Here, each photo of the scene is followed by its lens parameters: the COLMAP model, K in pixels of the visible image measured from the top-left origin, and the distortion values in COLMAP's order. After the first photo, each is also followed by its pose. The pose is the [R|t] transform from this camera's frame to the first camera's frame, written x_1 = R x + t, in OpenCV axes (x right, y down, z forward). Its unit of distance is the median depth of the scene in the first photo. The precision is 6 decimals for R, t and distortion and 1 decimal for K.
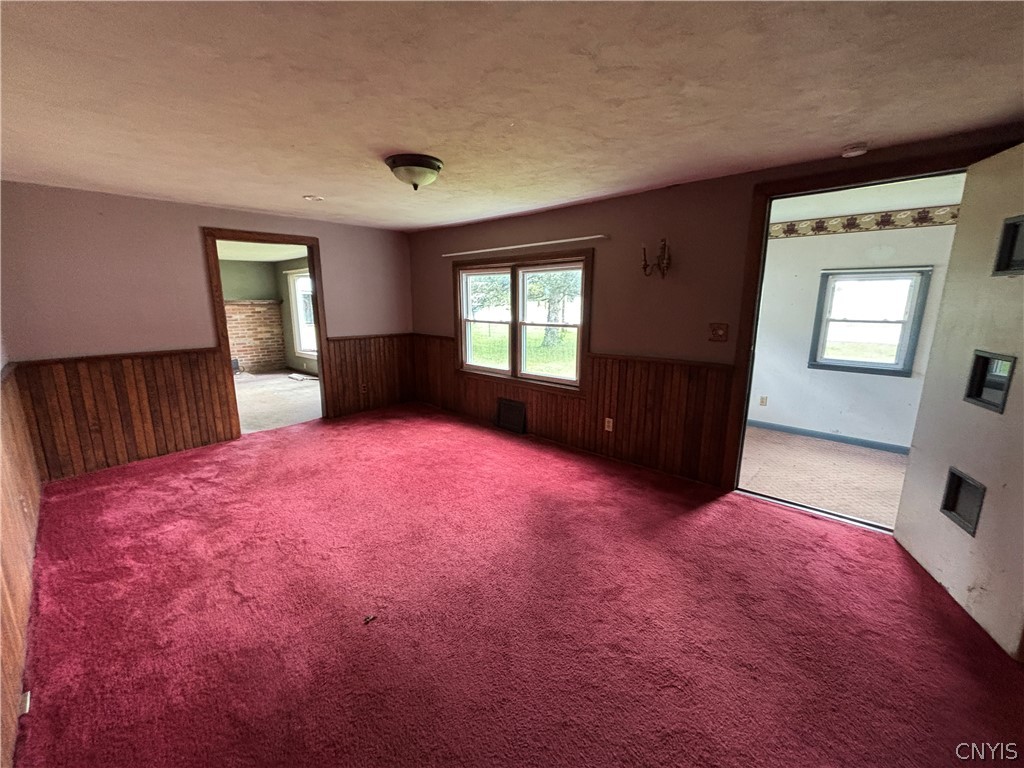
lens RADIAL K [[409.6, 0, 512.0], [0, 409.6, 384.0], [0, 0, 1]] dist [-0.000924, -0.000498]
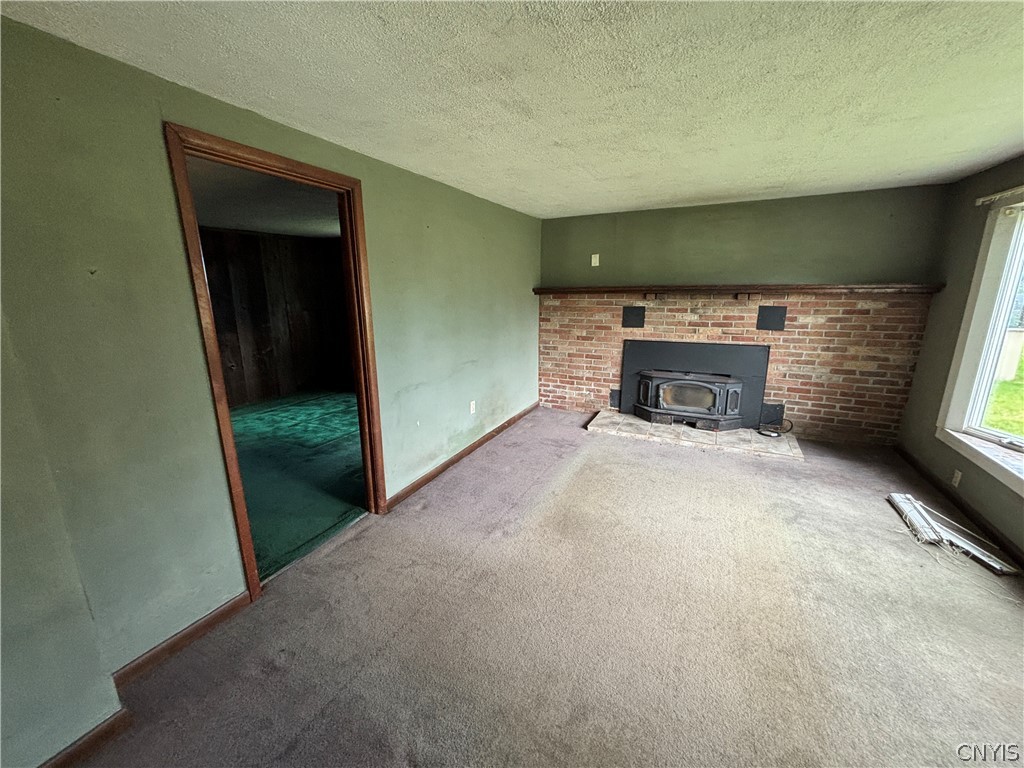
lens RADIAL K [[409.6, 0, 512.0], [0, 409.6, 384.0], [0, 0, 1]] dist [-0.000924, -0.000498]
pose [[0.290532, 0.219770, -0.931285, -0.312560], [-0.188282, 0.967369, 0.169547, -0.106404], [0.938158, 0.126086, 0.322431, 0.530164]]
